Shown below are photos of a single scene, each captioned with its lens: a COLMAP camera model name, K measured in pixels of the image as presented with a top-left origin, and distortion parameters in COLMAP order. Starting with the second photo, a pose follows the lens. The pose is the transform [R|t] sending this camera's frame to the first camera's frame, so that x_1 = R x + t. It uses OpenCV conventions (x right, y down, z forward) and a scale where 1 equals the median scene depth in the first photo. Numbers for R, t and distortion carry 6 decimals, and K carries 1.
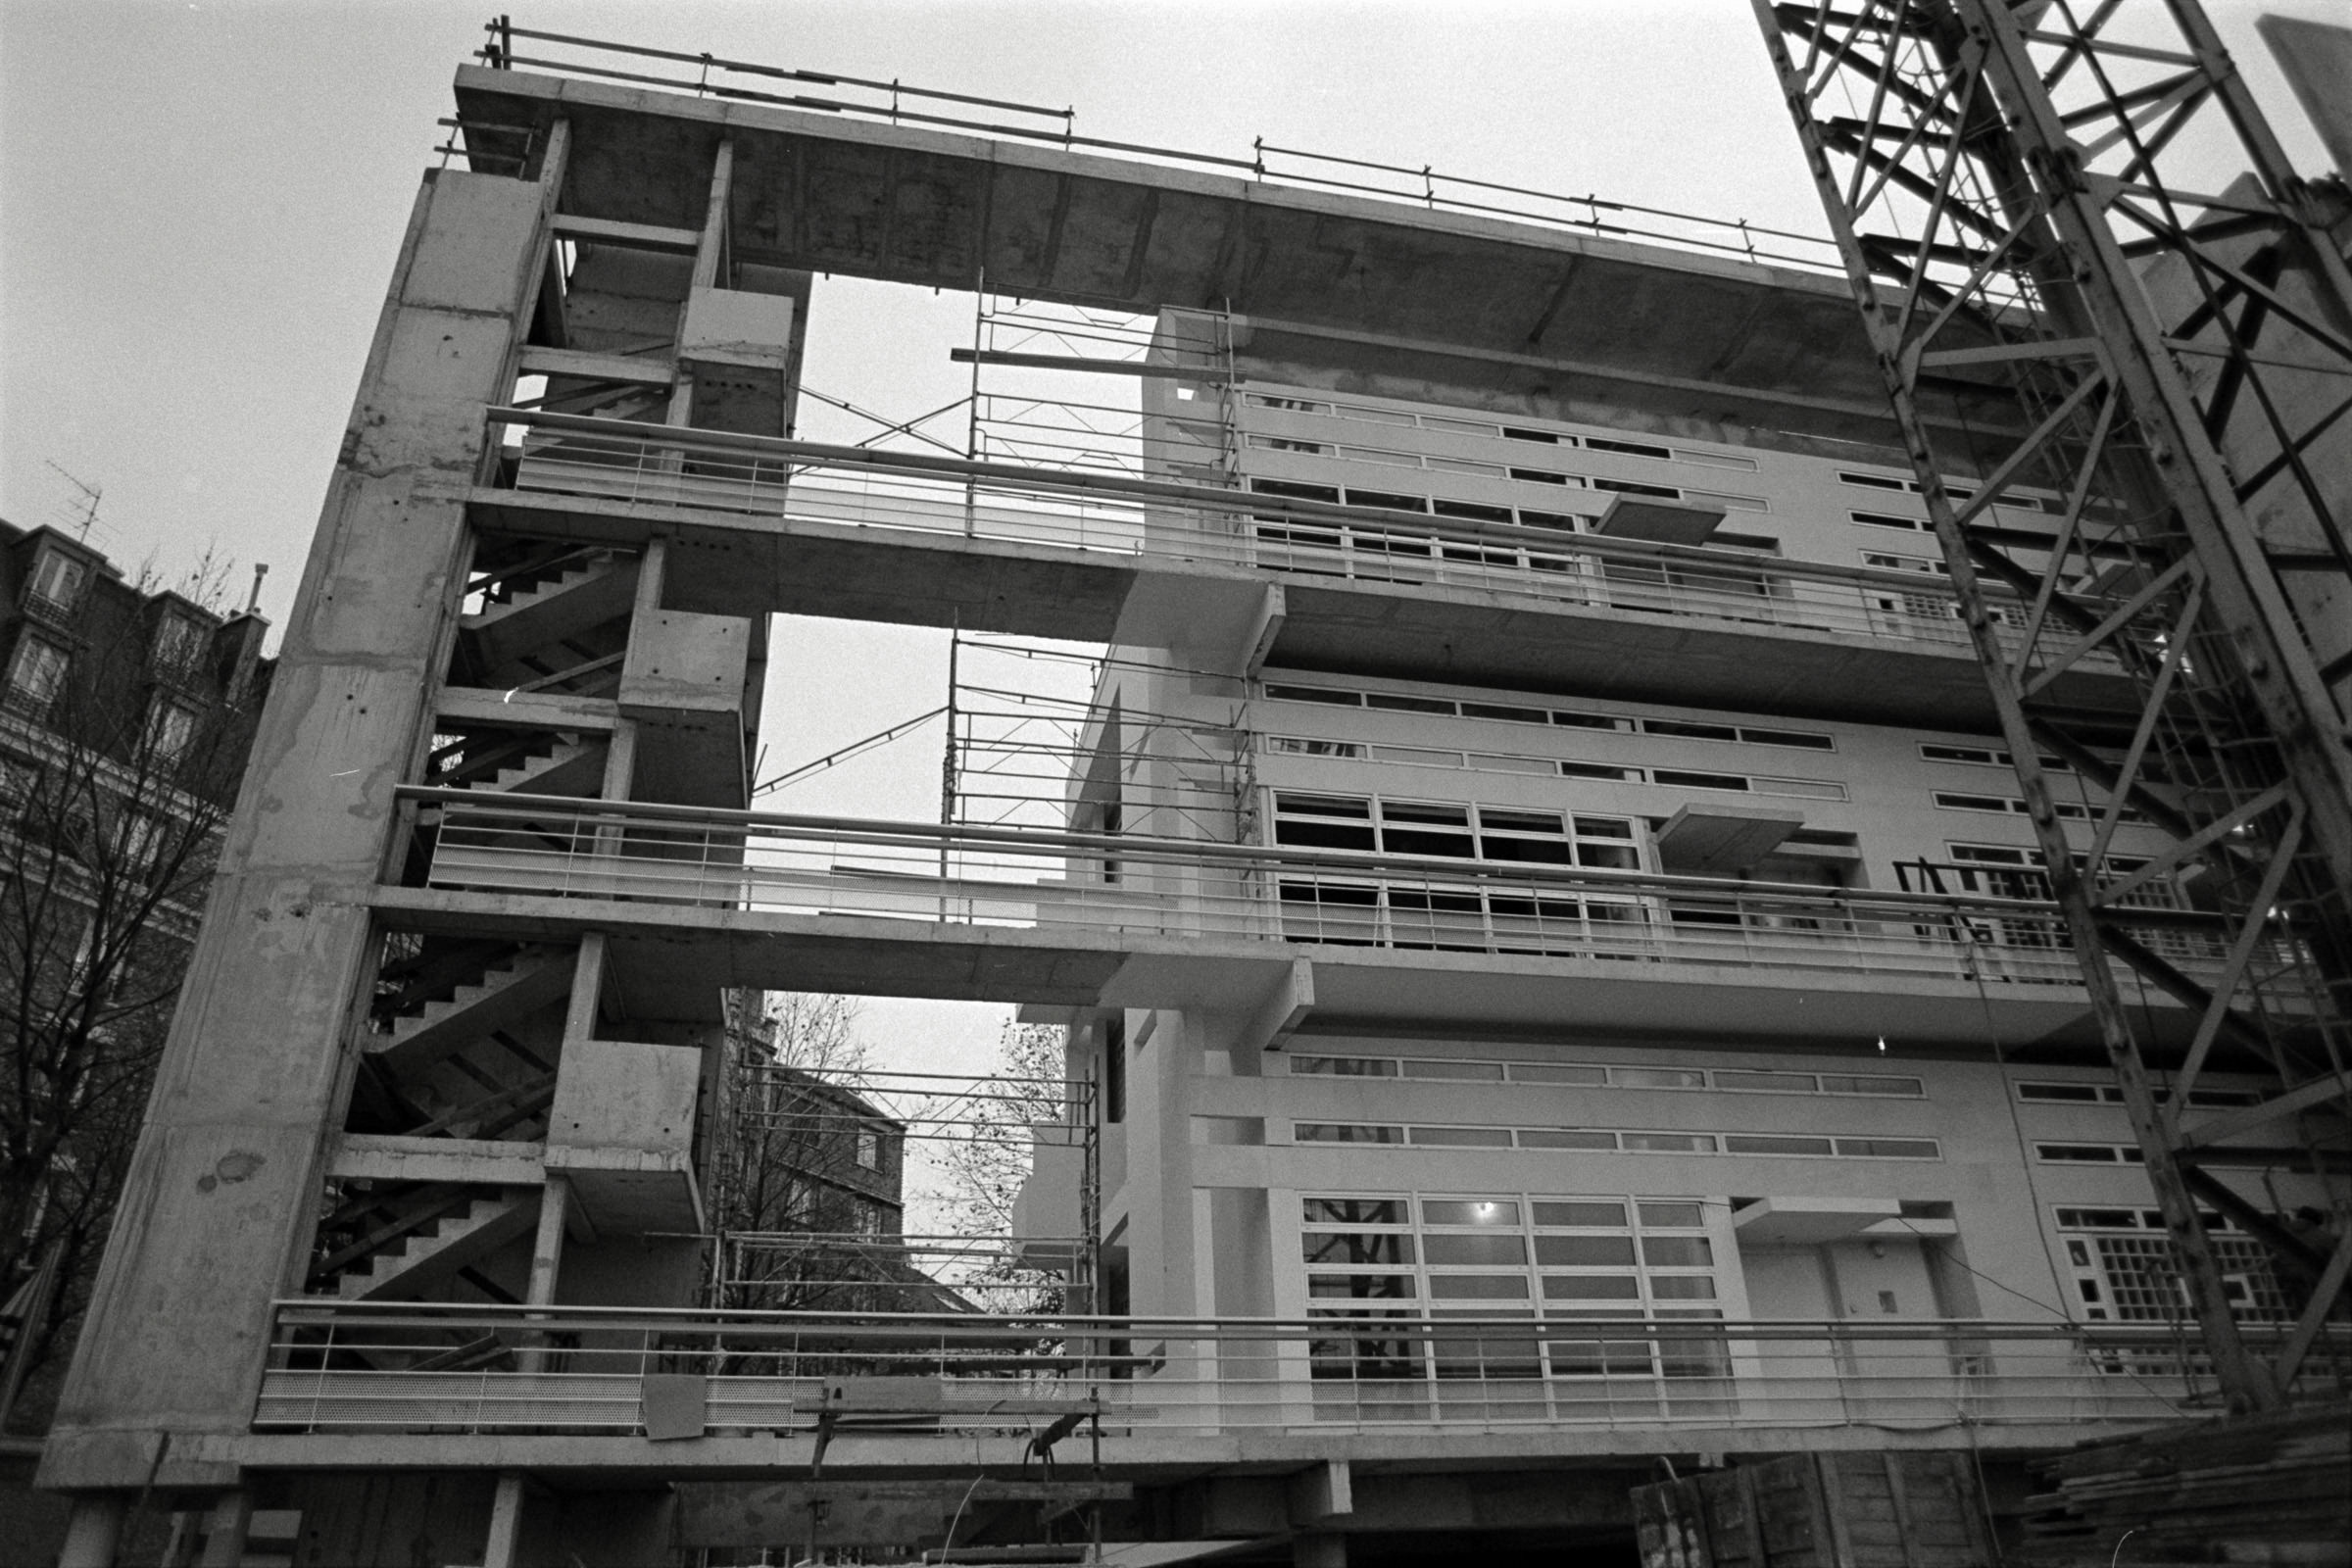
lens RADIAL K [[1597.6, 0, 1179.7], [0, 1597.6, 771.9], [0, 0, 1]] dist [-0.079539, 0.069550]
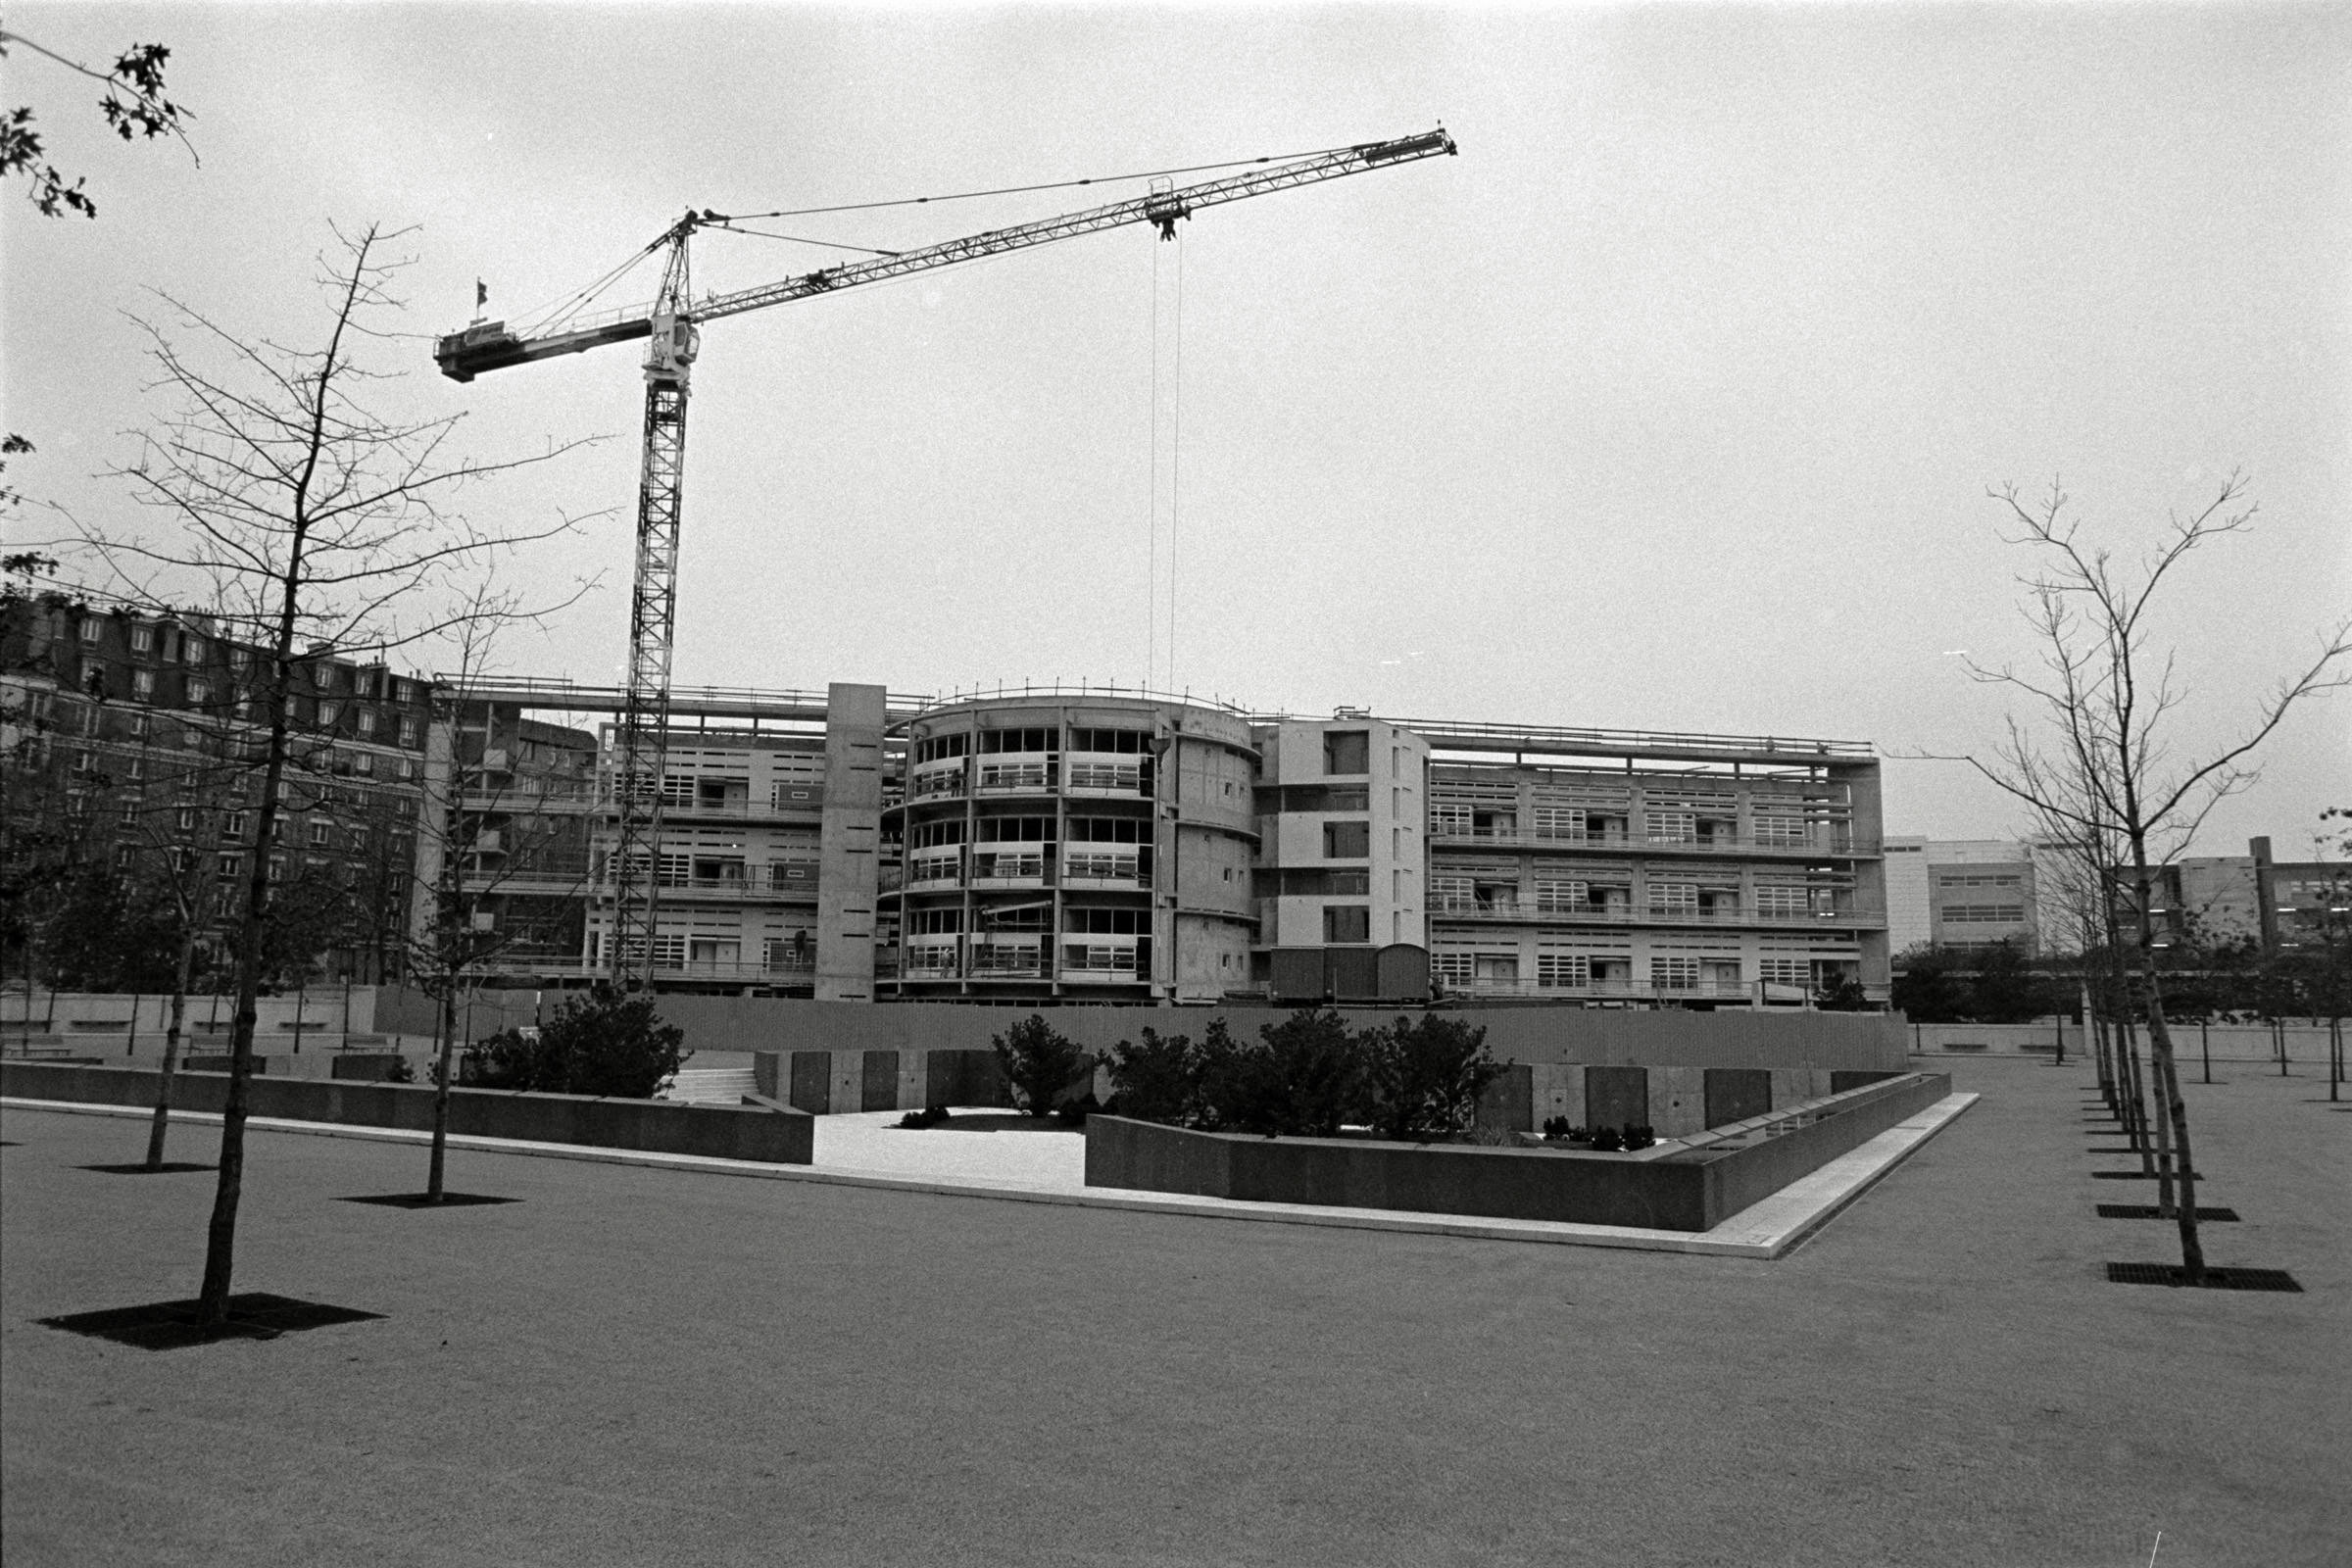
lens RADIAL K [[1597.6, 0, 1172.6], [0, 1597.6, 769.8], [0, 0, 1]] dist [-0.079539, 0.069550]
pose [[0.998353, 0.037591, -0.043343, 2.136283], [-0.020198, 0.937377, 0.347730, -2.100492], [0.053700, -0.346281, 0.936592, -3.660303]]
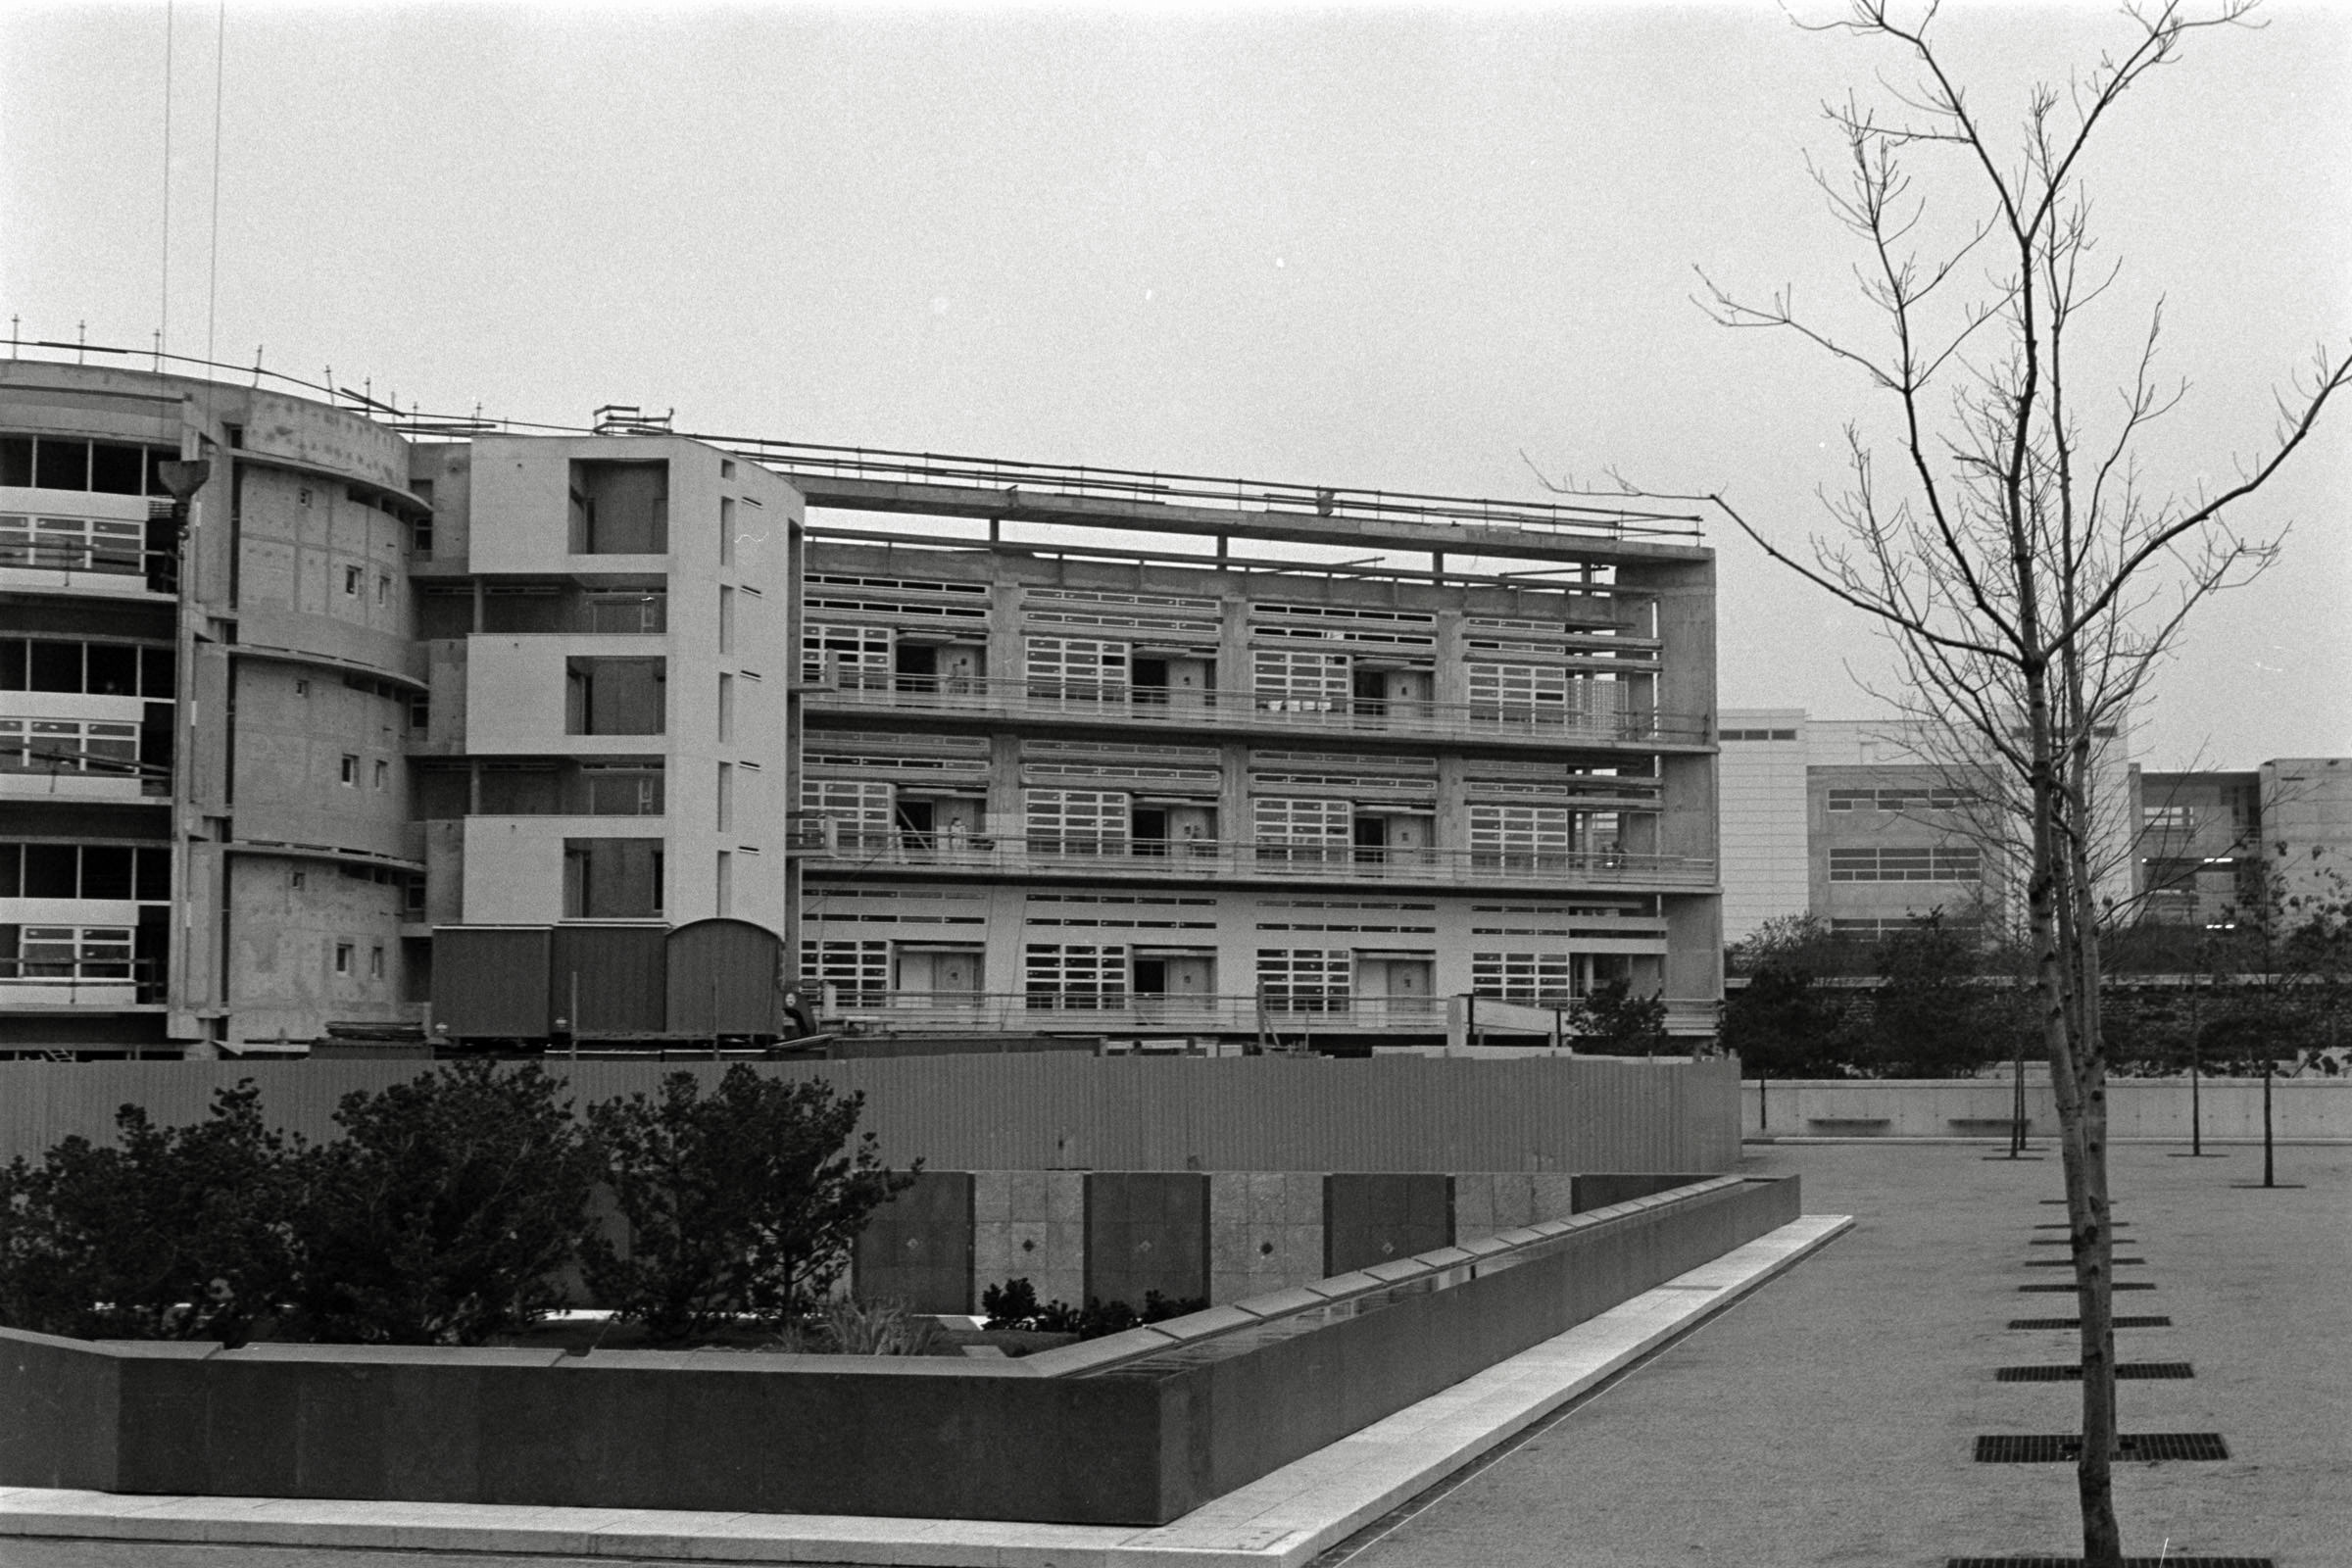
lens RADIAL K [[3388.2, 0, 1188.8], [0, 3388.2, 790.5], [0, 0, 1]] dist [0.003107, 0.000000]
pose [[0.974656, 0.047199, 0.218675, 2.212065], [-0.131955, 0.910631, 0.391586, -2.070661], [-0.180650, -0.410517, 0.893779, -3.608620]]
